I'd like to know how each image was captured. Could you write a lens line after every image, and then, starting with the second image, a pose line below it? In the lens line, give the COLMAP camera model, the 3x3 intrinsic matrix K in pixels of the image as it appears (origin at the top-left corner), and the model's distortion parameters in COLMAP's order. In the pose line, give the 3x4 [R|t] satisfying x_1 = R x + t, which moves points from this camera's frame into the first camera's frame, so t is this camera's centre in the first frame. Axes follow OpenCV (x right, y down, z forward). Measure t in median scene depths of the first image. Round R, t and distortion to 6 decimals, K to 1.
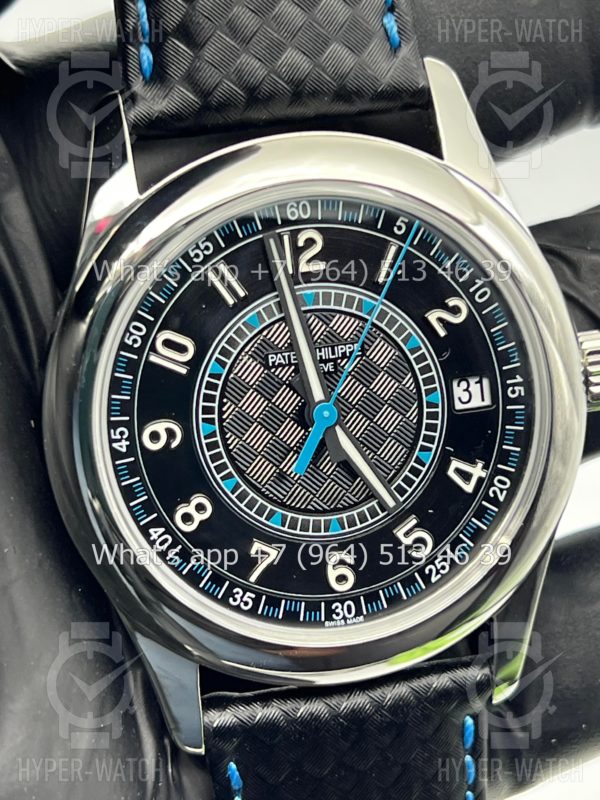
lens RADIAL K [[1889.6, 0, 300.0], [0, 1889.6, 400.0], [0, 0, 1]] dist [0.267413, -2.924483]
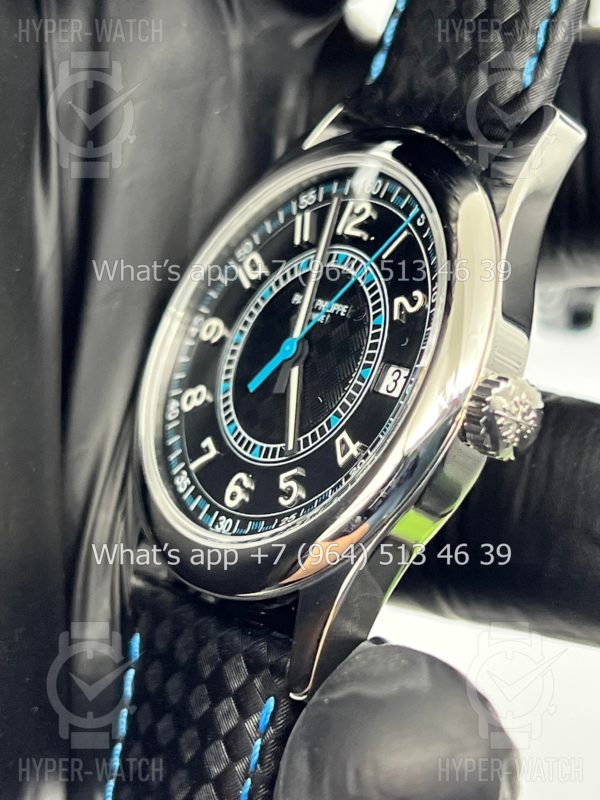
lens RADIAL K [[1889.6, 0, 300.0], [0, 1889.6, 400.0], [0, 0, 1]] dist [0.267413, -2.924483]
pose [[0.414049, 0.215772, -0.884311, 0.978149], [-0.538076, 0.841608, -0.046584, 0.079028], [0.734191, 0.495115, 0.464569, 0.507747]]
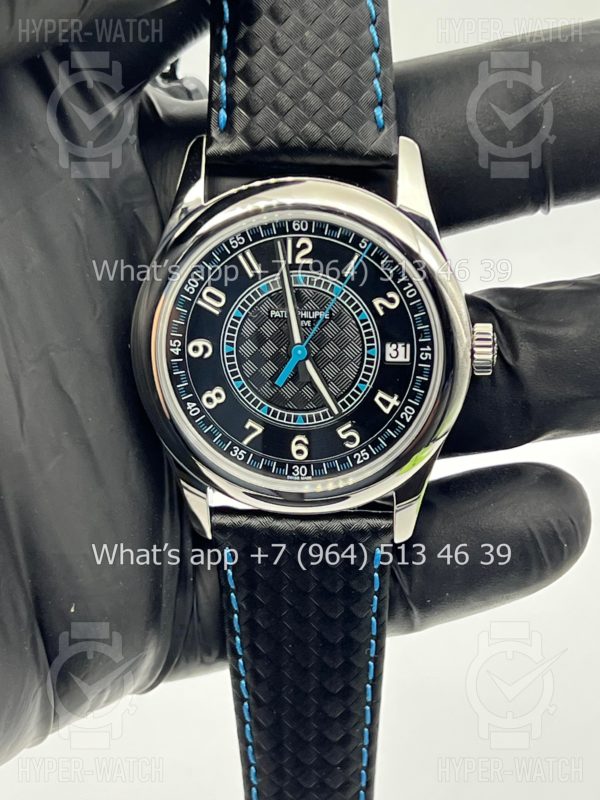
lens RADIAL K [[1889.6, 0, 300.0], [0, 1889.6, 400.0], [0, 0, 1]] dist [0.267413, -2.924483]
pose [[0.956517, 0.176012, -0.232582, 0.392945], [-0.140949, 0.977045, 0.159736, -0.208772], [0.255359, -0.120008, 0.959369, -0.549212]]
